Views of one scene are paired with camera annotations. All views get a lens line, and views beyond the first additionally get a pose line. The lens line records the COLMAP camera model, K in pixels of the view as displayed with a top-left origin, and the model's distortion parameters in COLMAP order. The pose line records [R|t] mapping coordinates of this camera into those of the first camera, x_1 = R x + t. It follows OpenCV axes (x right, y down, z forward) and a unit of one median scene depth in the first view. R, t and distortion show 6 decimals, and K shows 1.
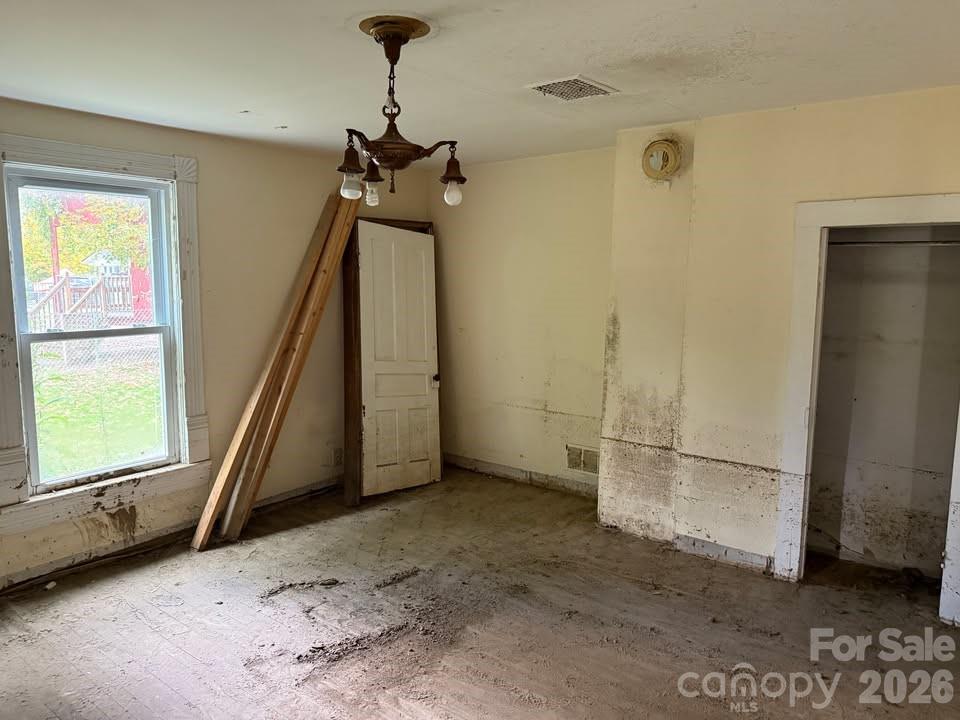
lens RADIAL K [[686.4, 0, 479.5], [0, 686.4, 358.4], [0, 0, 1]] dist [0.049430, -0.025145]
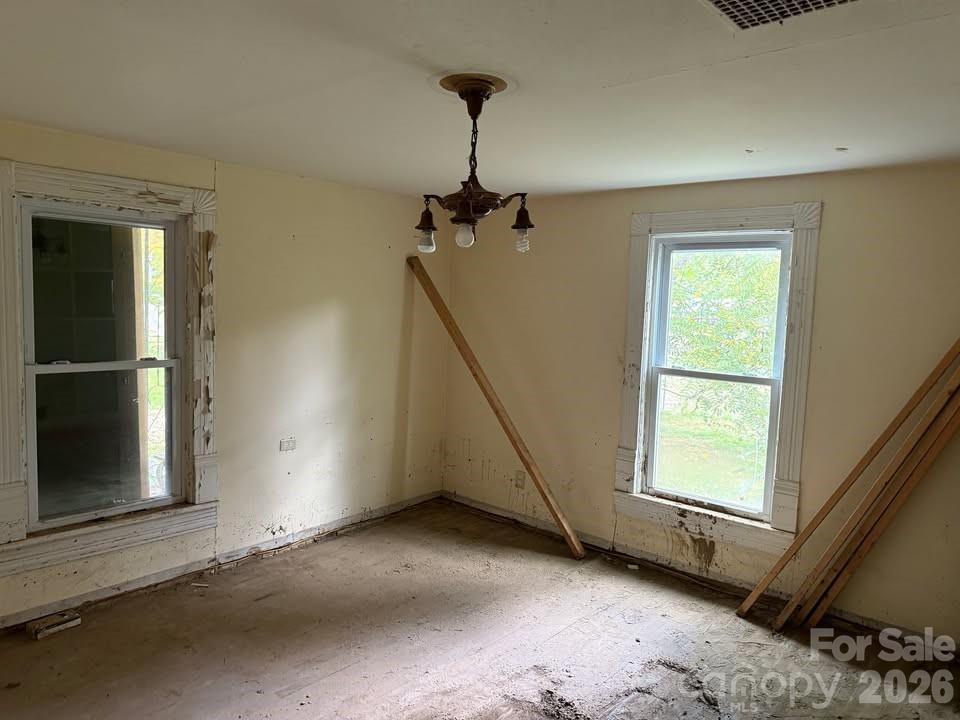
lens RADIAL K [[686.4, 0, 478.7], [0, 686.4, 364.4], [0, 0, 1]] dist [0.049430, -0.025145]
pose [[-0.032263, 0.091680, -0.995266, 0.557777], [-0.165463, 0.981554, 0.095781, -0.097682], [0.985688, 0.167770, -0.016499, 0.645031]]
